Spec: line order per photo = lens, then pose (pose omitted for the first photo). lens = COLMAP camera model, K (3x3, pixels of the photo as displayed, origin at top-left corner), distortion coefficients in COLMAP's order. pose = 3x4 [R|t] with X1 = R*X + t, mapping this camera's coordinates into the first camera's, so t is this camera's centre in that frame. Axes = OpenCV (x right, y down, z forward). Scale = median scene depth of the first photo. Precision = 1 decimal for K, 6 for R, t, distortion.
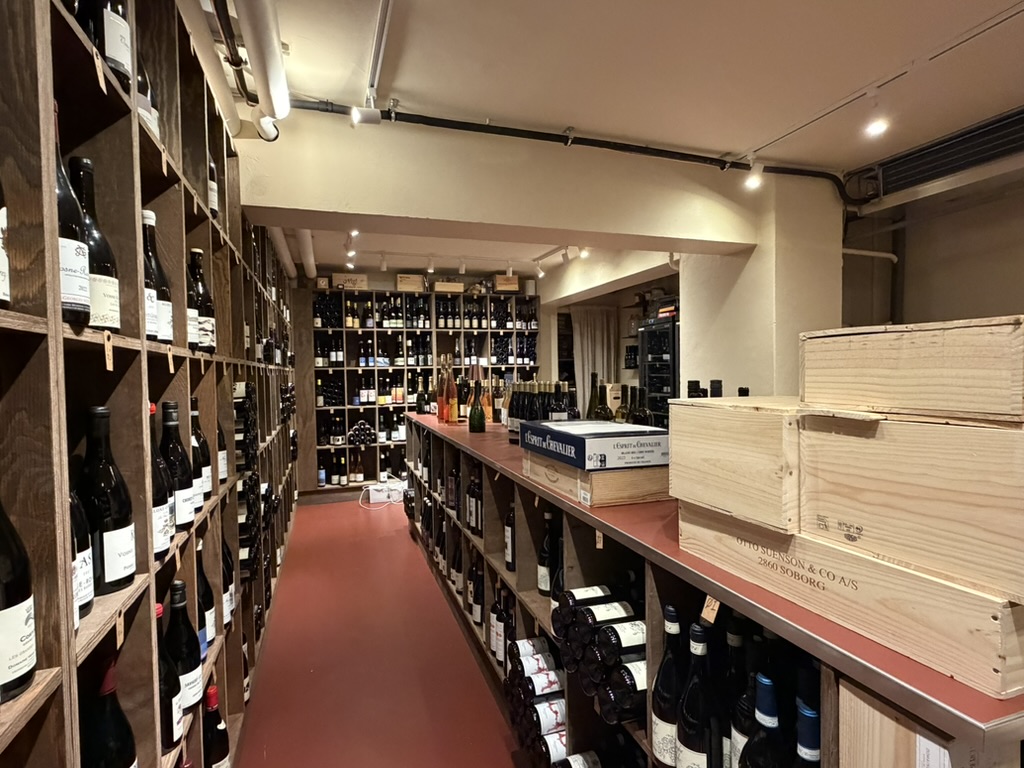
lens RADIAL K [[531.3, 0, 510.5], [0, 531.3, 383.0], [0, 0, 1]] dist [-0.001859, 0.000143]
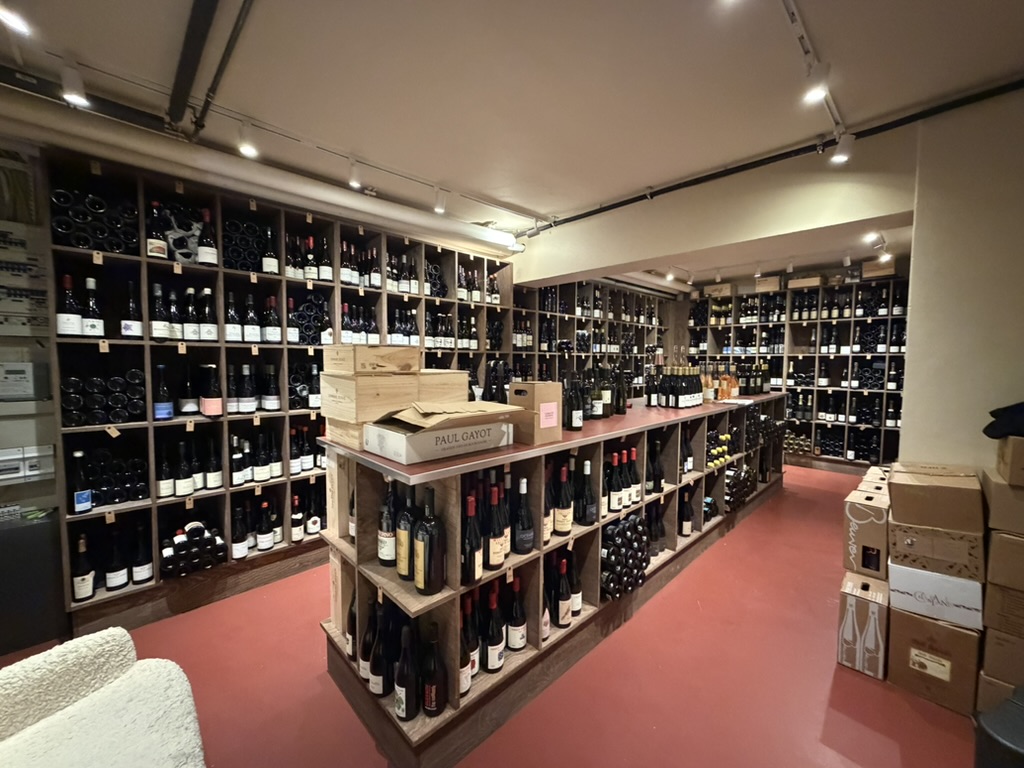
lens RADIAL K [[405.4, 0, 508.0], [0, 405.4, 382.3], [0, 0, 1]] dist [-0.006575, 0.001044]
pose [[0.417901, 0.071994, -0.905635, 0.412059], [-0.032755, 0.997401, 0.064174, -0.007434], [0.907902, 0.002845, 0.419173, 0.088645]]
